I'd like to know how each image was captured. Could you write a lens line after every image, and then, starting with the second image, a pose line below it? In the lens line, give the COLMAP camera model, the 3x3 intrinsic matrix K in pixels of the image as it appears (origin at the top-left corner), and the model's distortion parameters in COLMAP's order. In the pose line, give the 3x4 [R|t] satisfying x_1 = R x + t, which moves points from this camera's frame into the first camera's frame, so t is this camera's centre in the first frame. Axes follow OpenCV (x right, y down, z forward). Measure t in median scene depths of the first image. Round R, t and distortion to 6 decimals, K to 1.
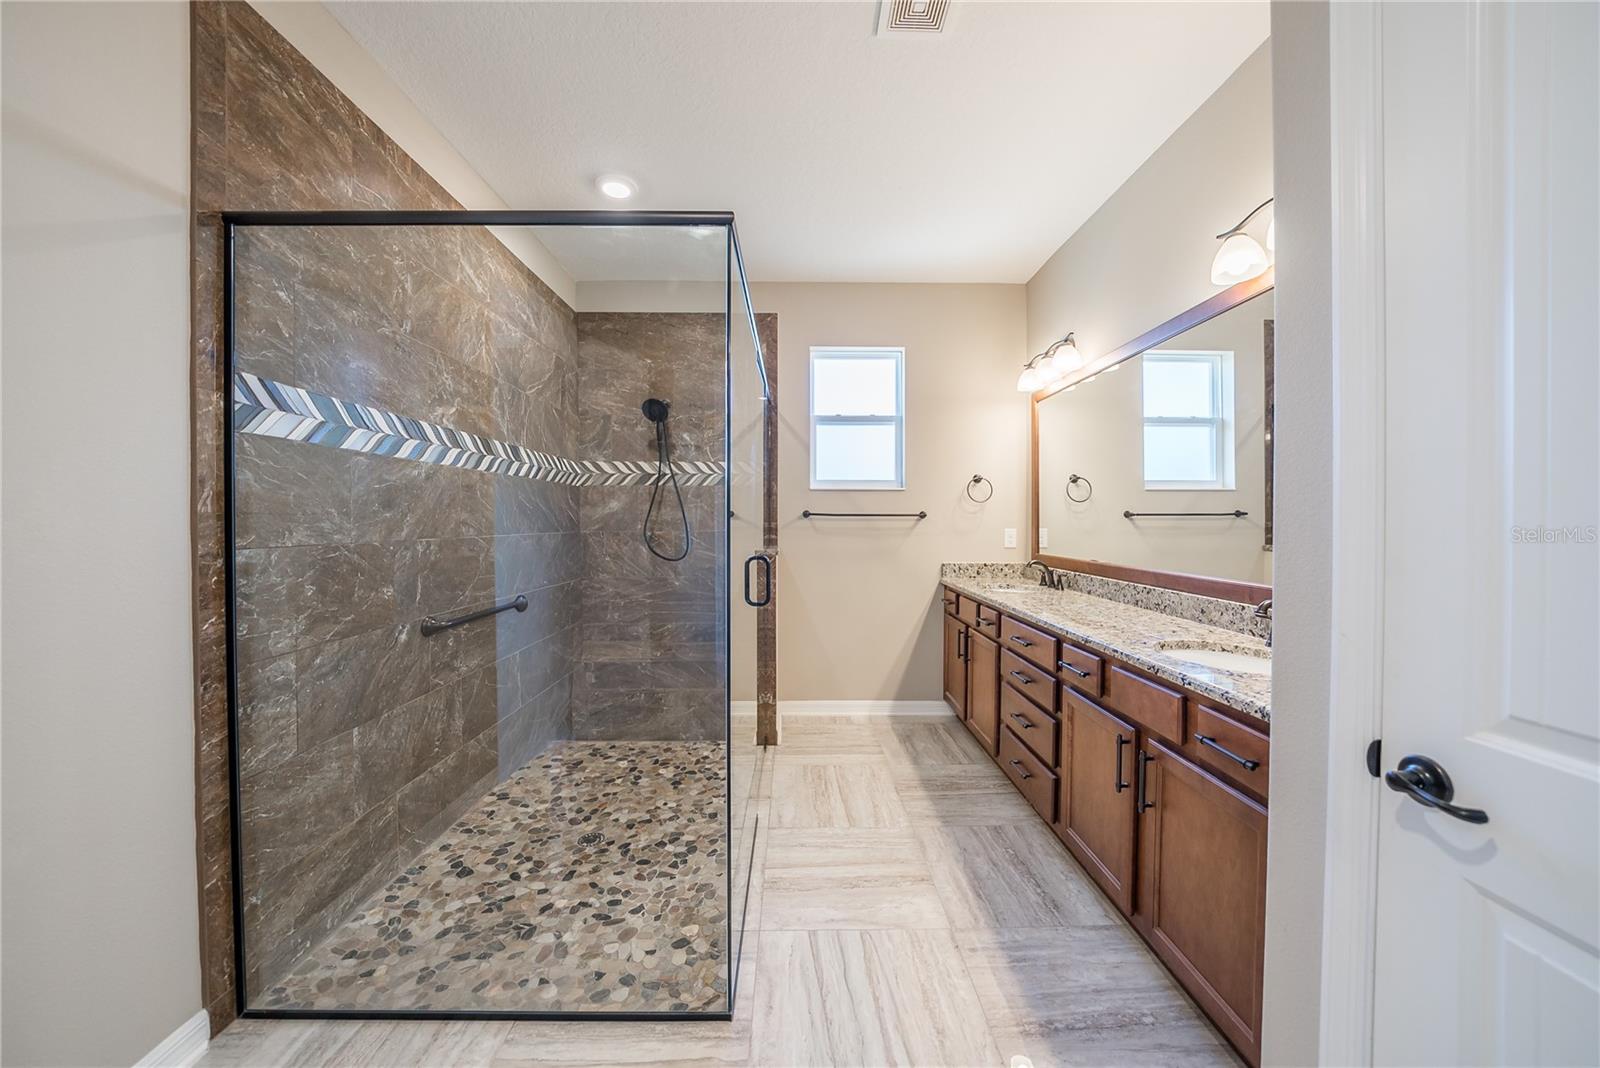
lens RADIAL K [[563.3, 0, 812.7], [0, 563.3, 526.6], [0, 0, 1]] dist [-0.025006, 0.003774]
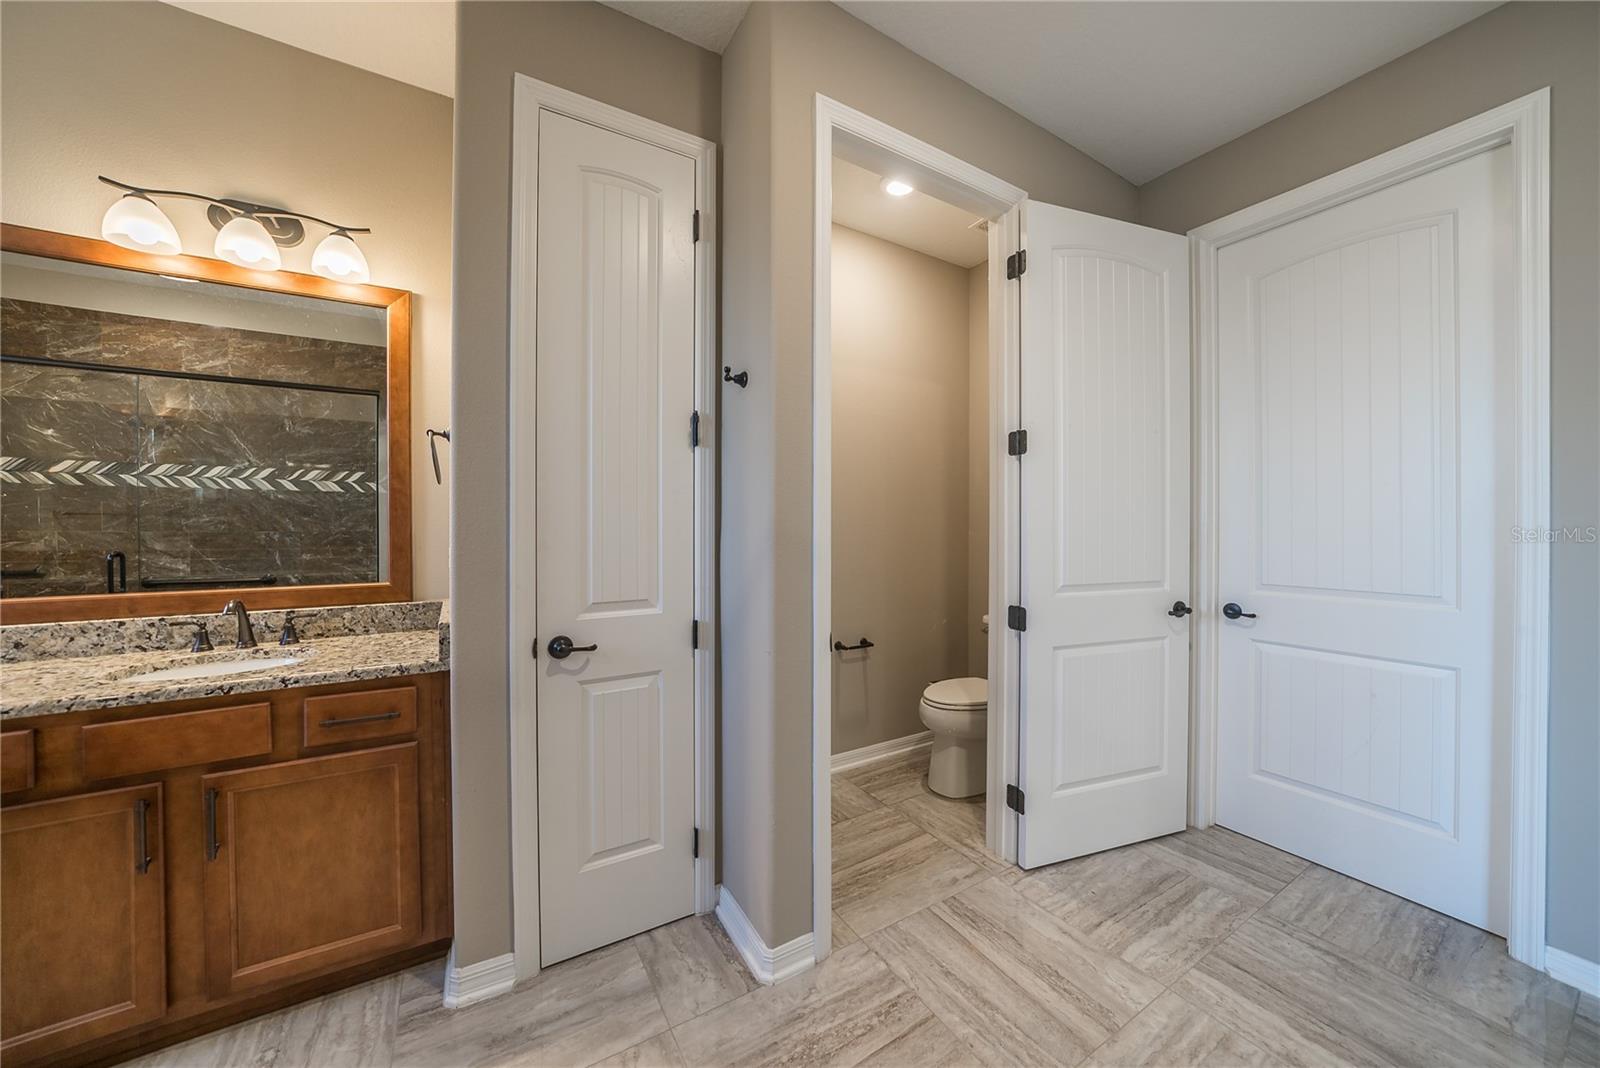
lens RADIAL K [[563.3, 0, 802.0], [0, 563.3, 526.3], [0, 0, 1]] dist [-0.025006, 0.003774]
pose [[-0.486271, -0.007059, 0.873780, -0.312523], [0.007480, 0.999897, 0.012241, -0.004780], [-0.873776, 0.012489, -0.486168, 0.317907]]
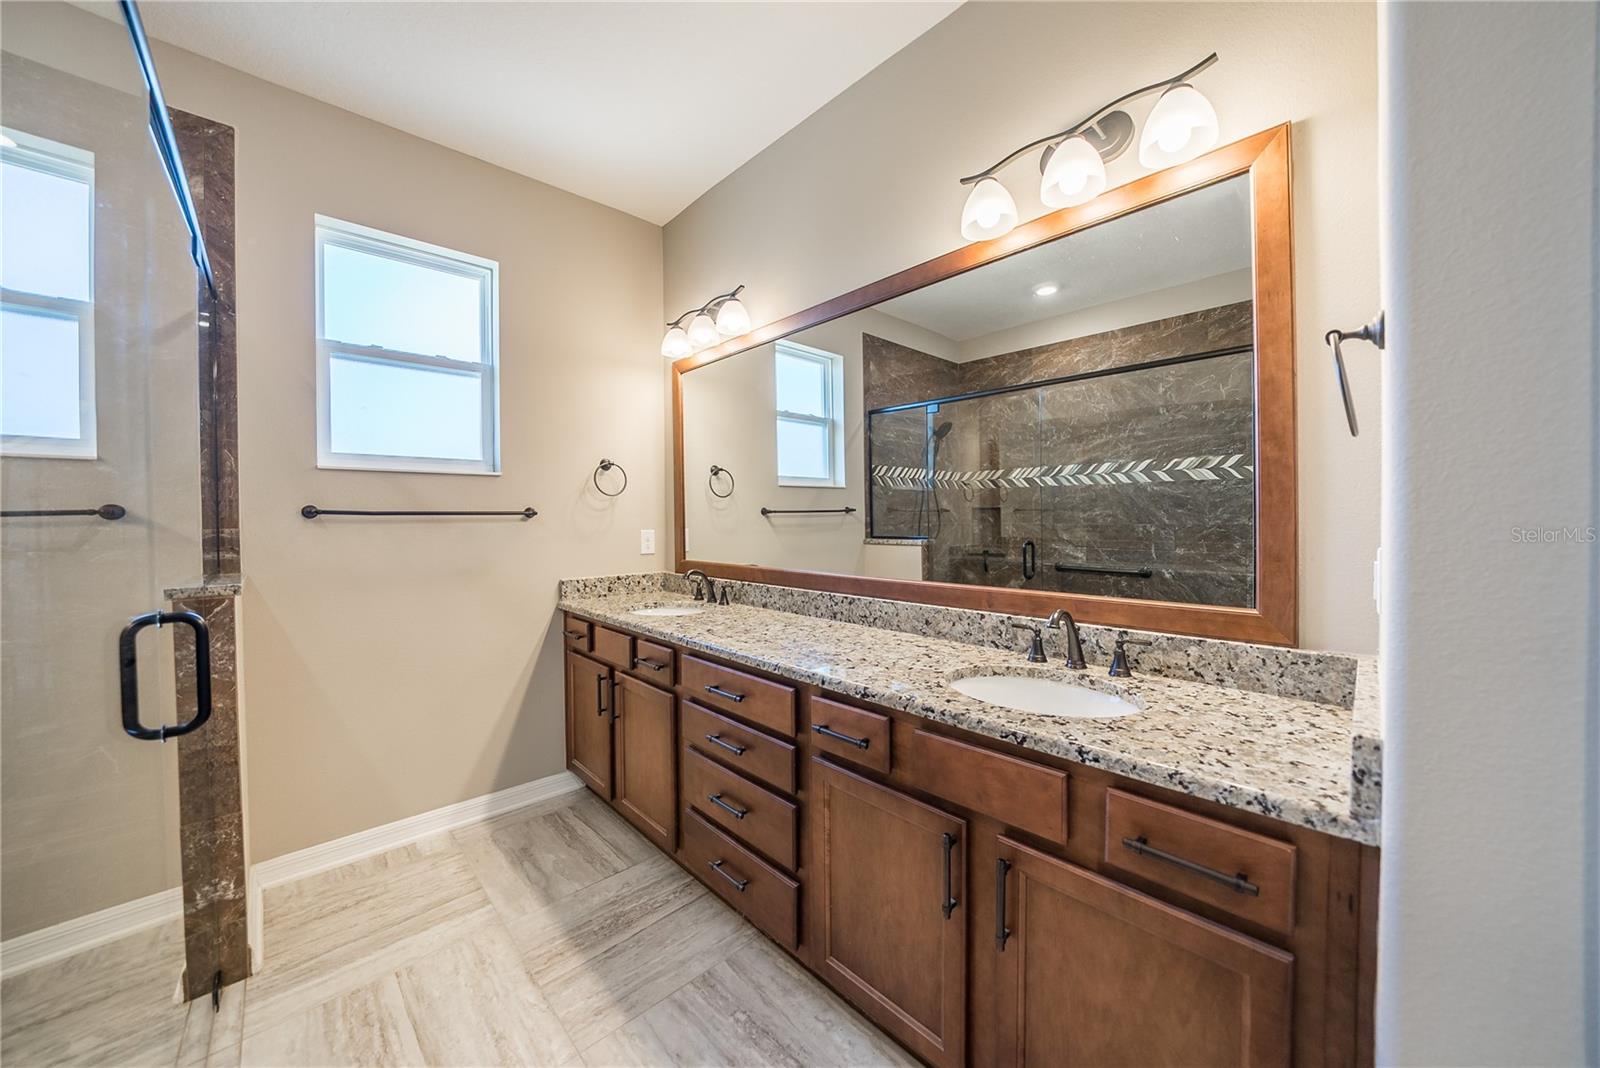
lens RADIAL K [[563.3, 0, 803.3], [0, 563.3, 525.0], [0, 0, 1]] dist [-0.025006, 0.003774]
pose [[0.746520, -0.016564, 0.665157, -0.014275], [0.017022, 0.999838, 0.005794, -0.005192], [-0.665145, 0.006997, 0.746681, 0.343257]]
